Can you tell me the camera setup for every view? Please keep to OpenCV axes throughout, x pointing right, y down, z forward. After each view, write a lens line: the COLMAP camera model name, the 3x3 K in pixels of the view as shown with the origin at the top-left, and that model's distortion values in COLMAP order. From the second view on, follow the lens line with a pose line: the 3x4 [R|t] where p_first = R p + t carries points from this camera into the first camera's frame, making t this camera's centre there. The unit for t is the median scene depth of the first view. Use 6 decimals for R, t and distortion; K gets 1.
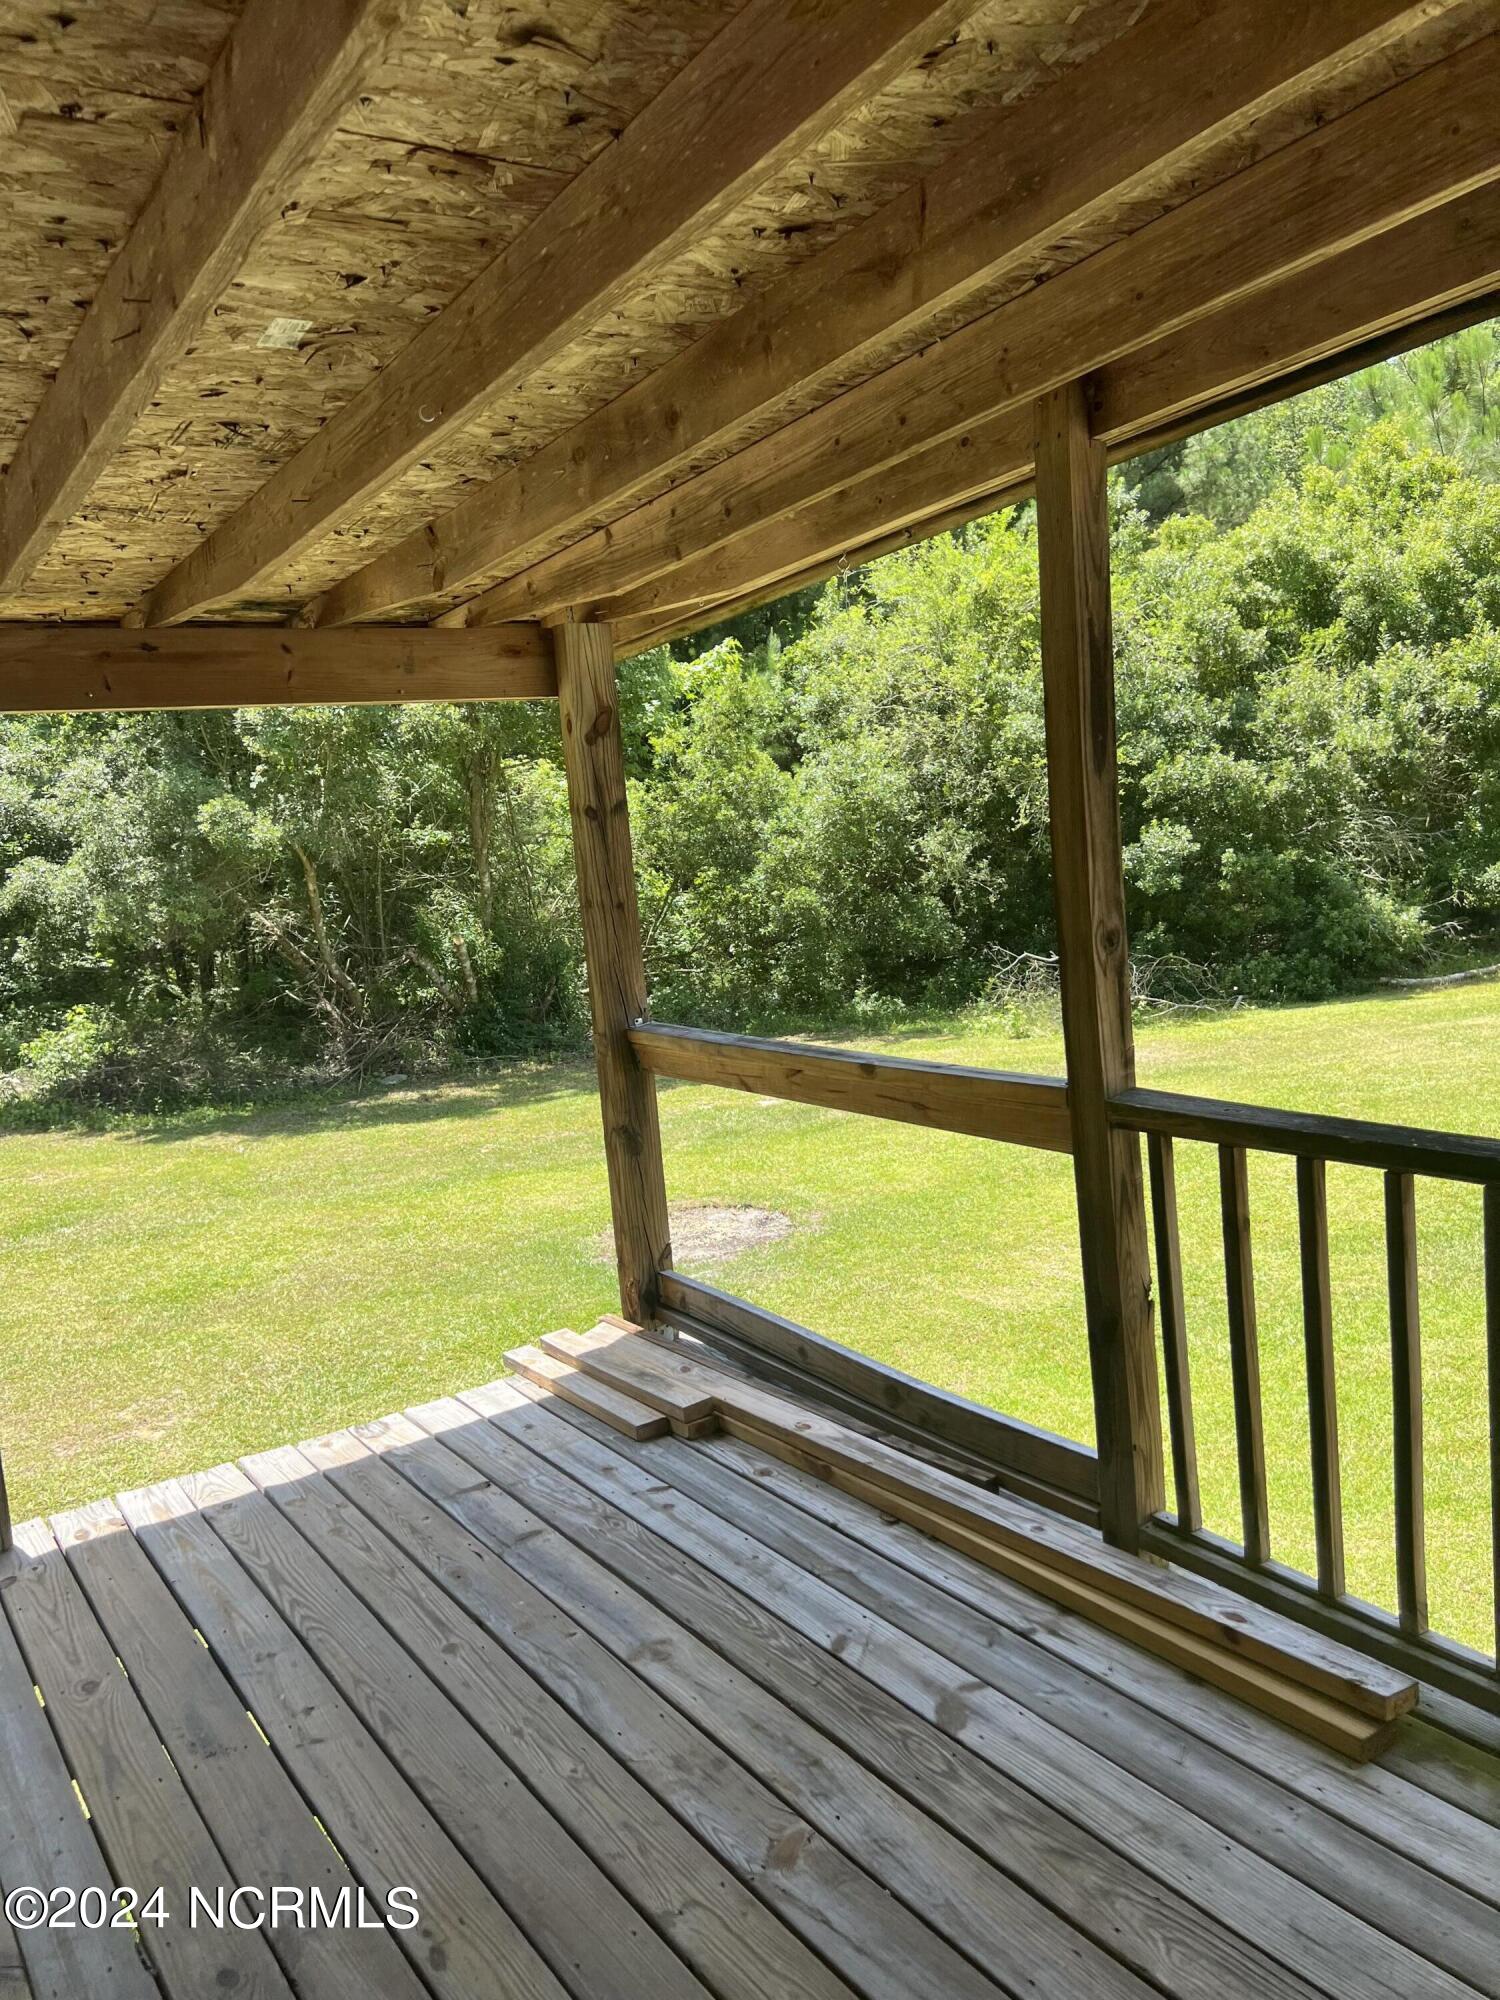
lens RADIAL K [[1498.8, 0, 736.4], [0, 1498.8, 1013.9], [0, 0, 1]] dist [0.056667, -0.069154]
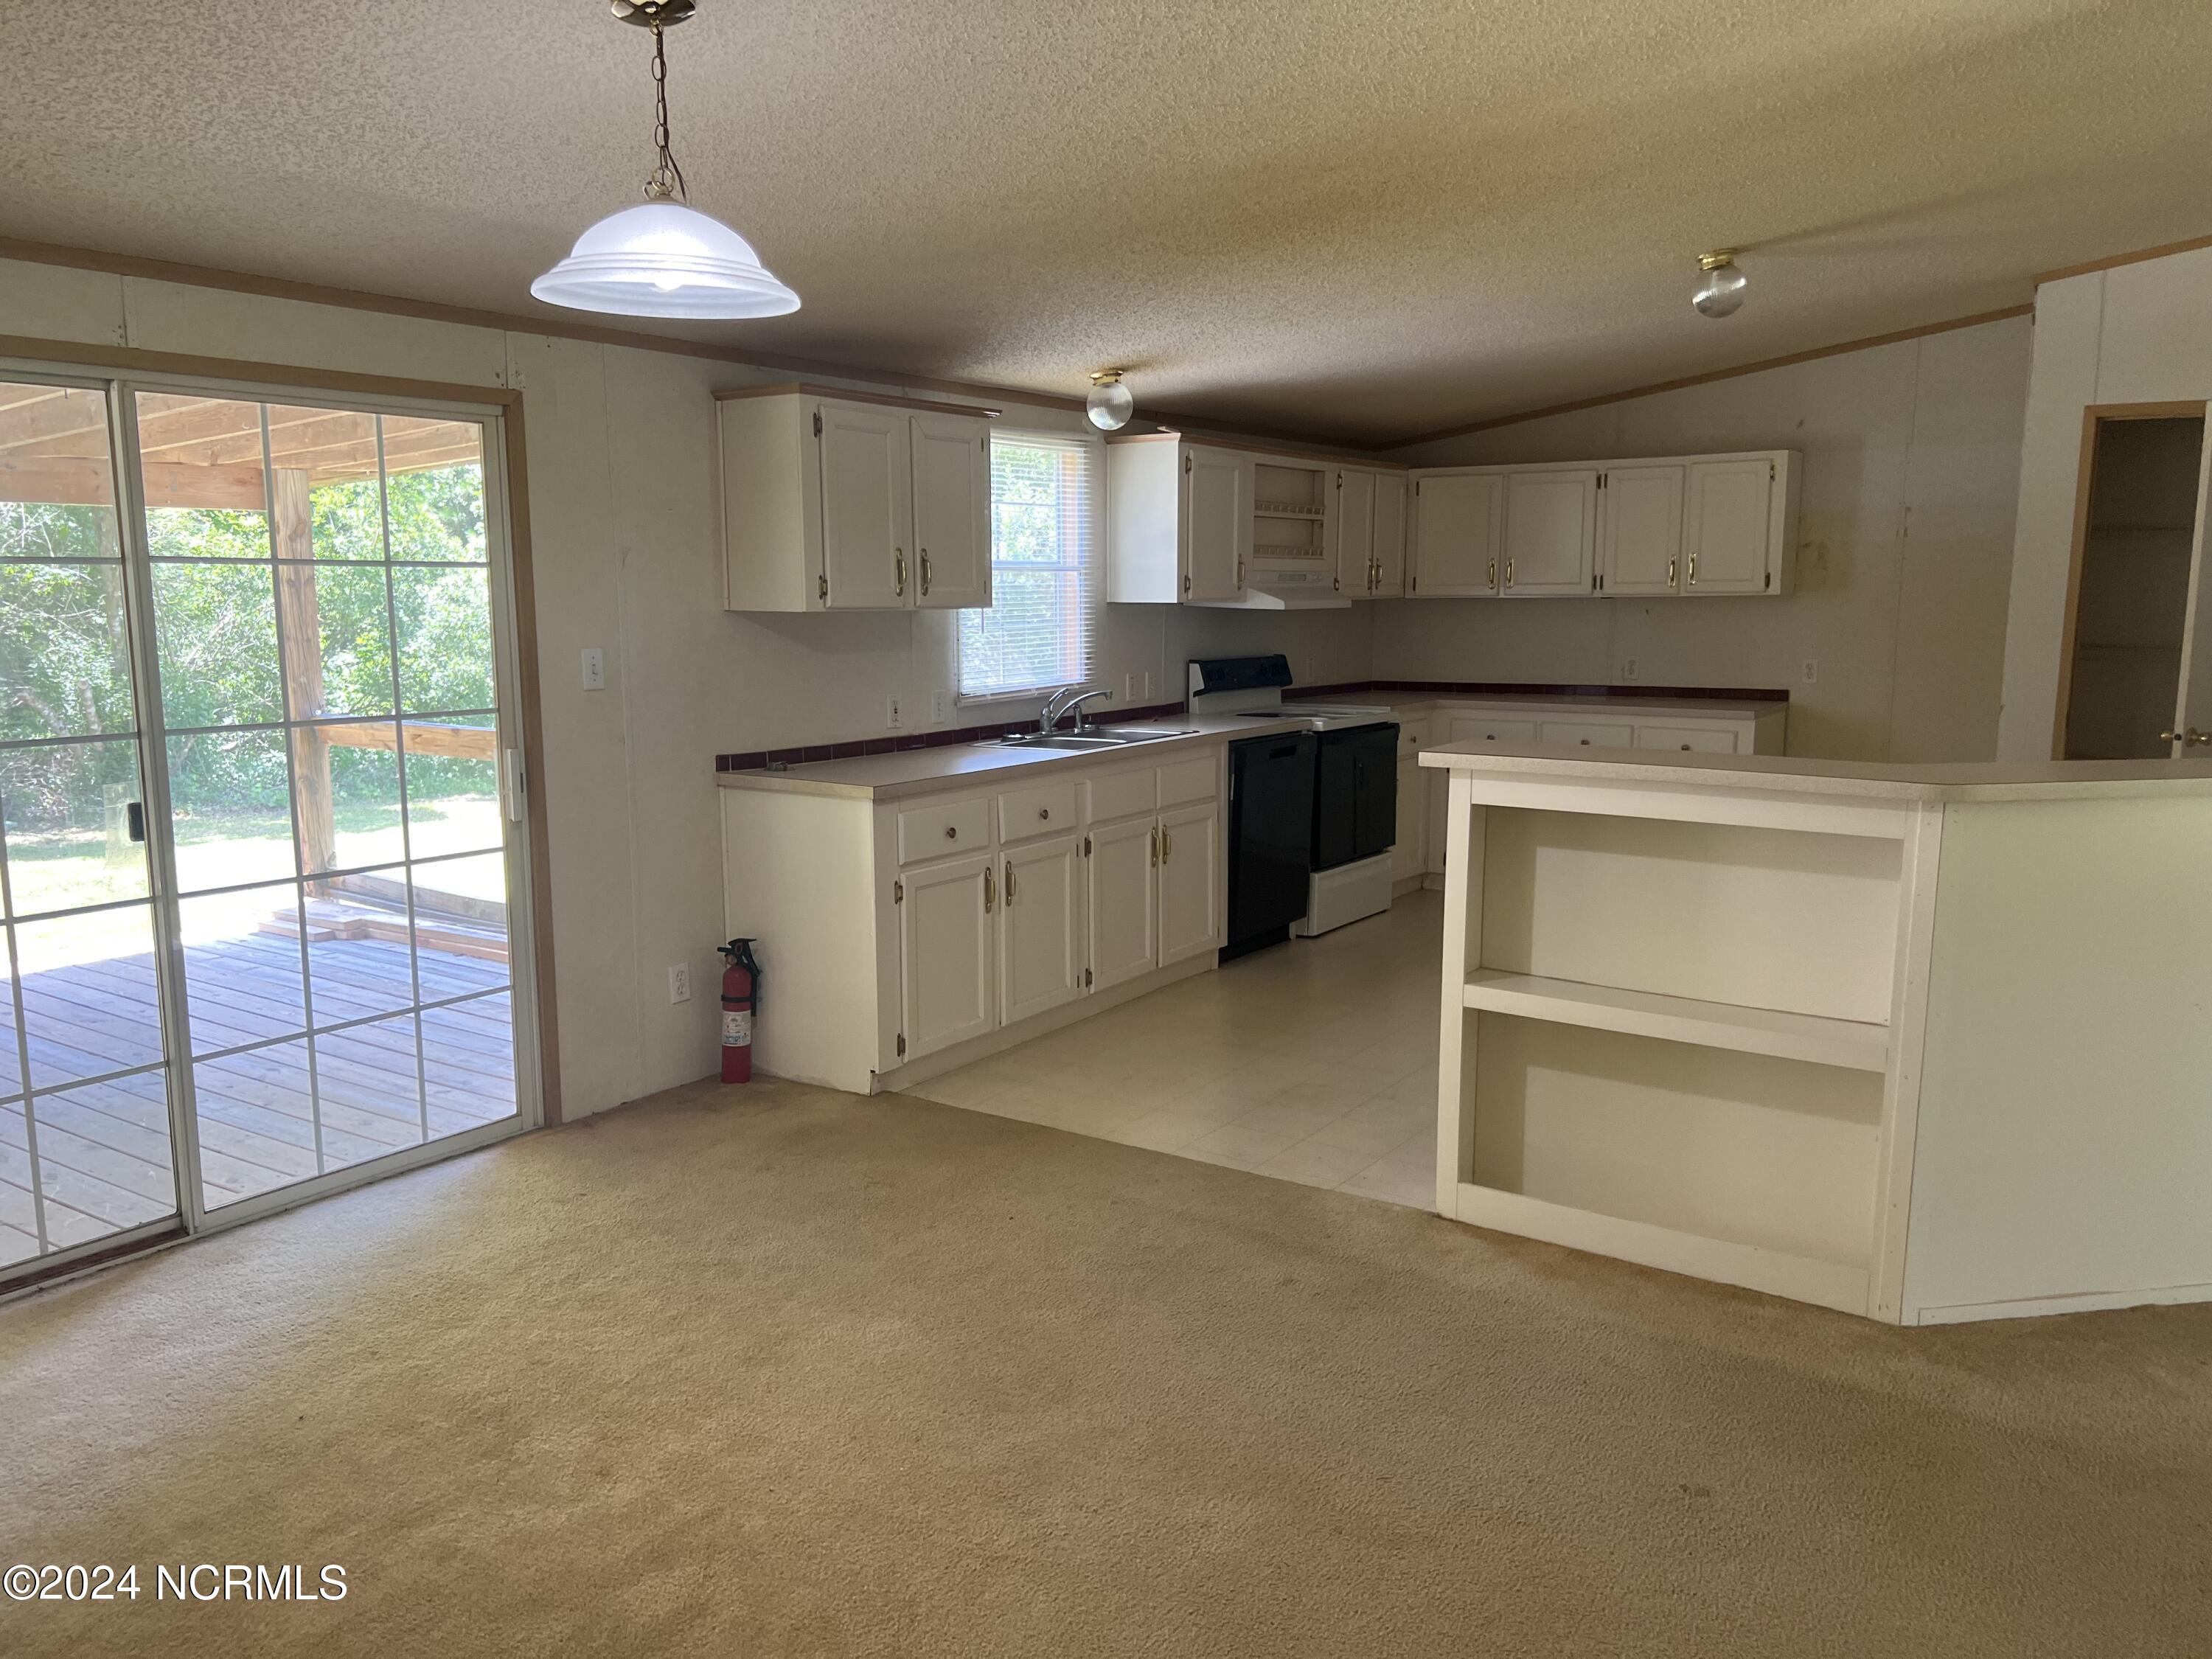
lens RADIAL K [[1657.7, 0, 1111.4], [0, 1657.7, 833.8], [0, 0, 1]] dist [0.056667, -0.069154]
pose [[0.920625, 0.025346, 0.389625, 0.031946], [-0.027727, 0.999615, 0.000486, 0.153078], [-0.389463, -0.011251, 0.920974, -1.373296]]
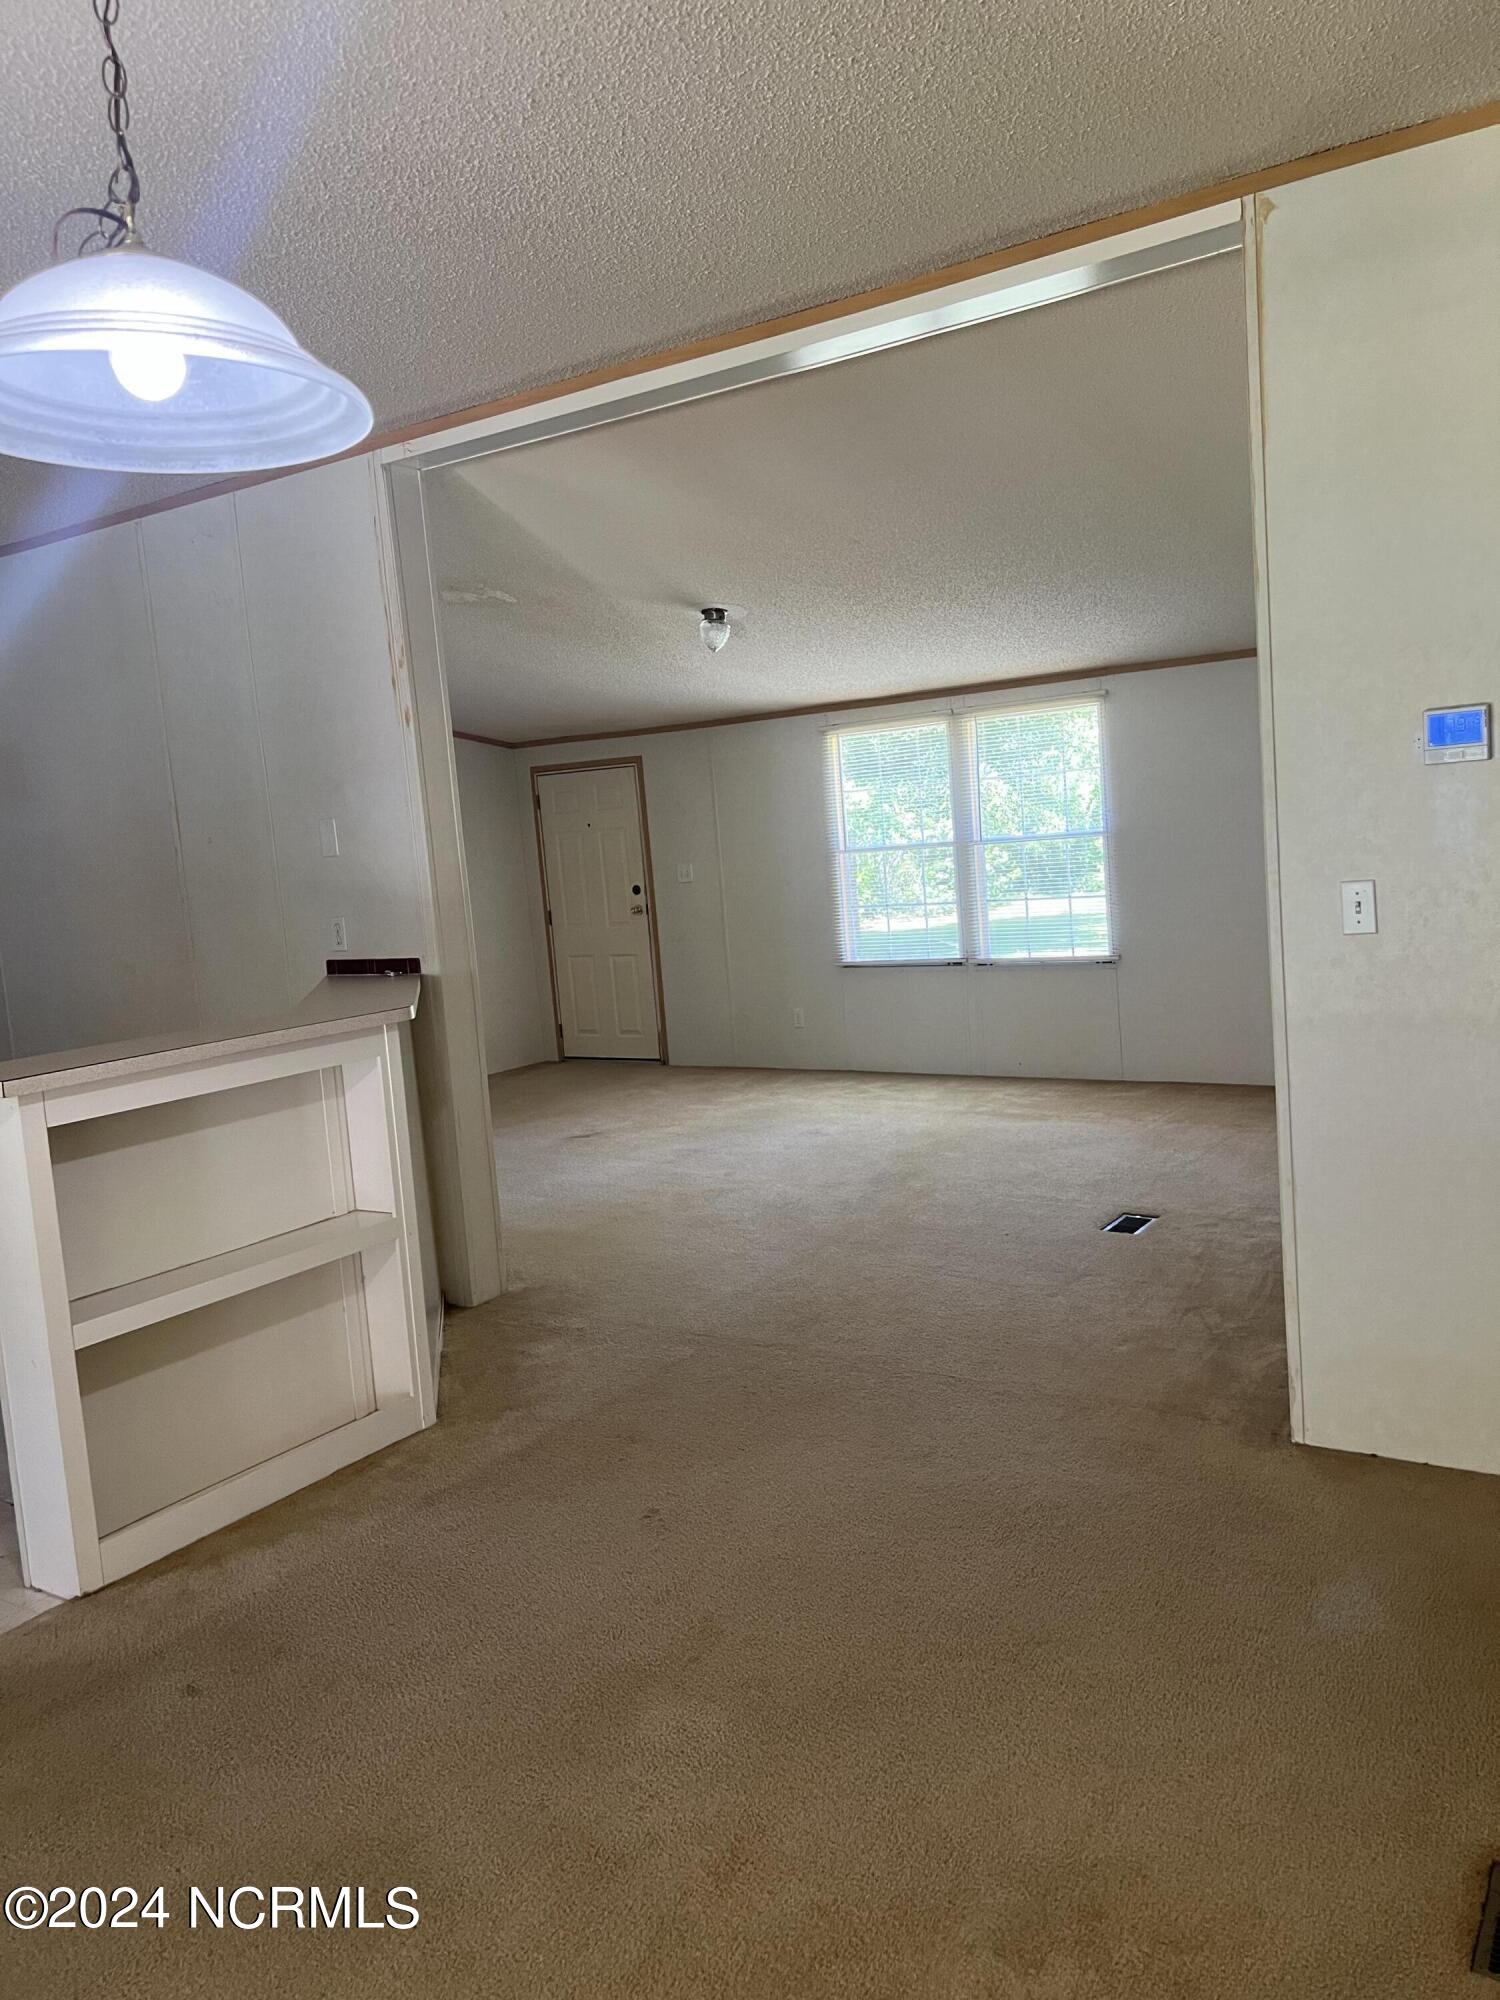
lens RADIAL K [[1498.8, 0, 705.6], [0, 1498.8, 1002.7], [0, 0, 1]] dist [0.056667, -0.069154]
pose [[-0.347228, 0.004760, 0.937769, -0.334378], [0.231522, 0.969468, 0.080805, 0.066087], [-0.908752, 0.245172, -0.337728, -0.463503]]
